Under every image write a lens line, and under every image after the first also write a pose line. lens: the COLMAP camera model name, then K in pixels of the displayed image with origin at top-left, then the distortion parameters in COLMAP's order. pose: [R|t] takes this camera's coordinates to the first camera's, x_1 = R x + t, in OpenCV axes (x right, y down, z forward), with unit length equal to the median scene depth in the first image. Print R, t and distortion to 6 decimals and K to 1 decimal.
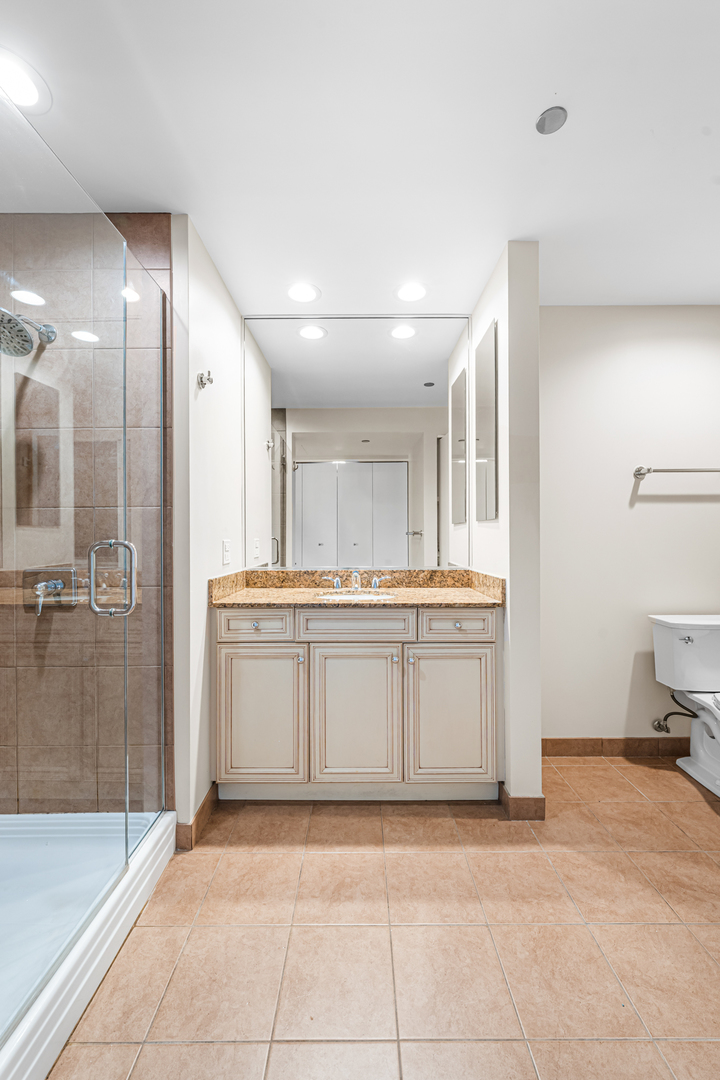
lens RADIAL K [[433.7, 0, 361.4], [0, 433.7, 537.4], [0, 0, 1]] dist [-0.000562, 0.000208]
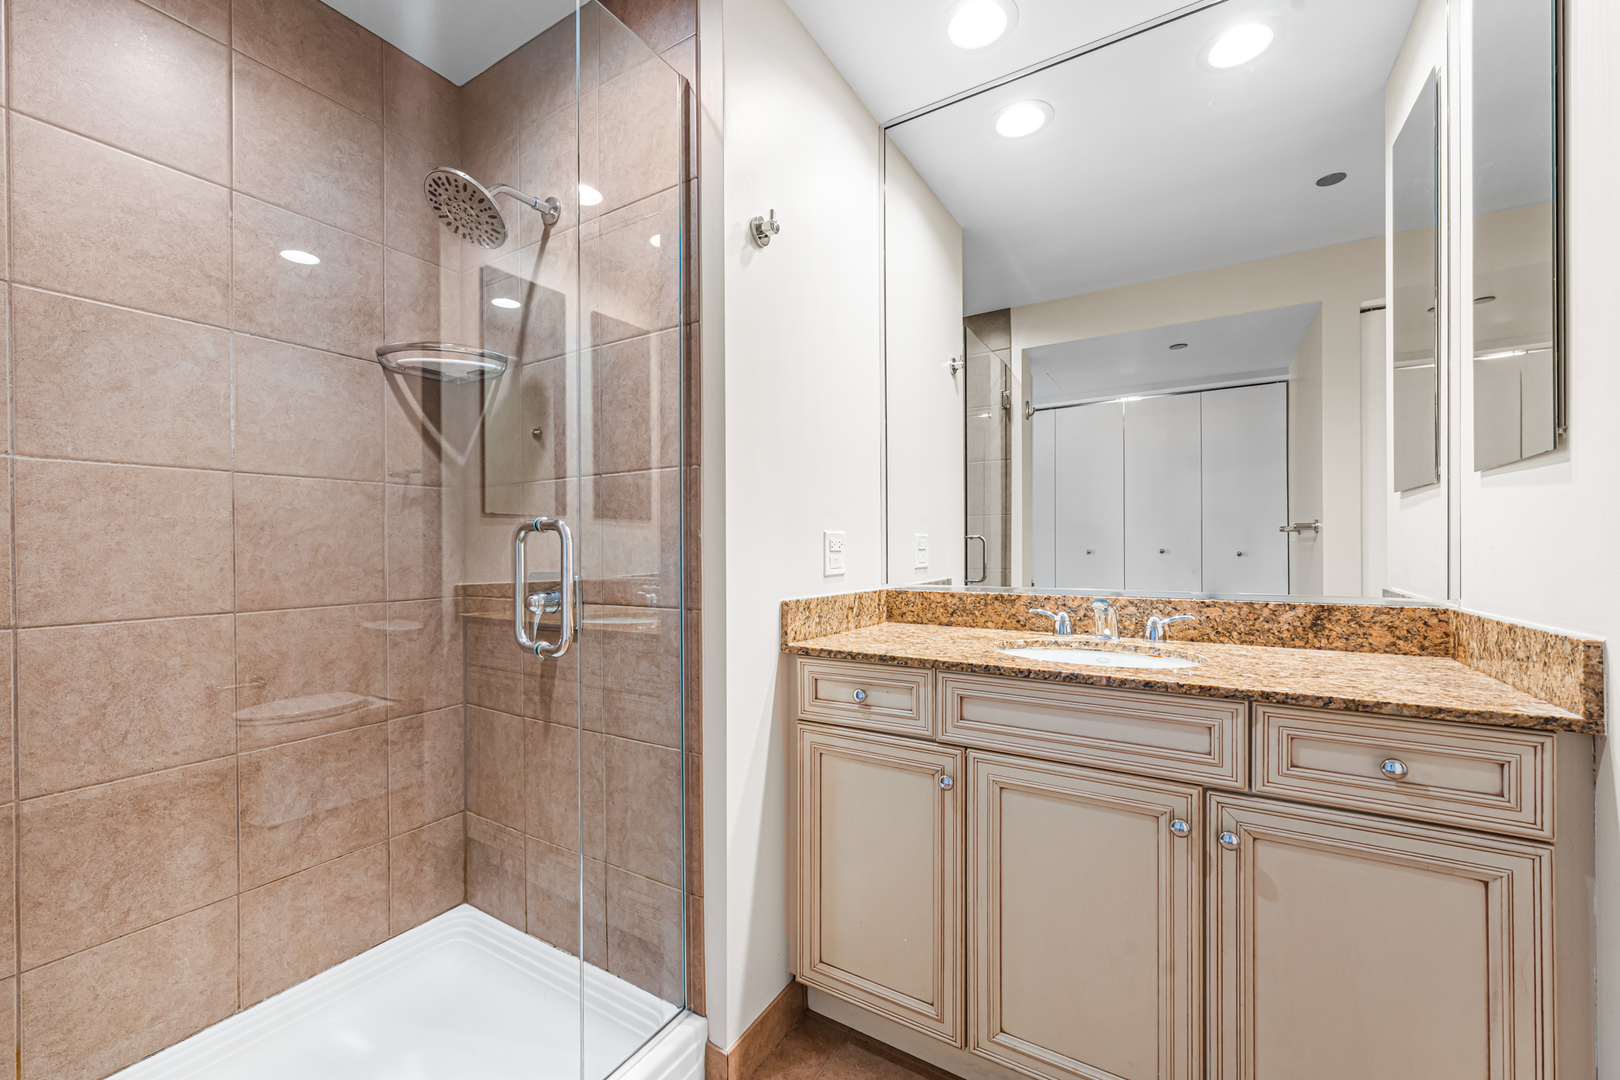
lens RADIAL K [[650.5, 0, 803.7], [0, 650.5, 548.6], [0, 0, 1]] dist [-0.000562, 0.000208]
pose [[0.848930, 0.001094, -0.528505, 0.098880], [0.000137, 0.999997, 0.002290, 0.029178], [0.528506, -0.002016, 0.848927, 0.321259]]
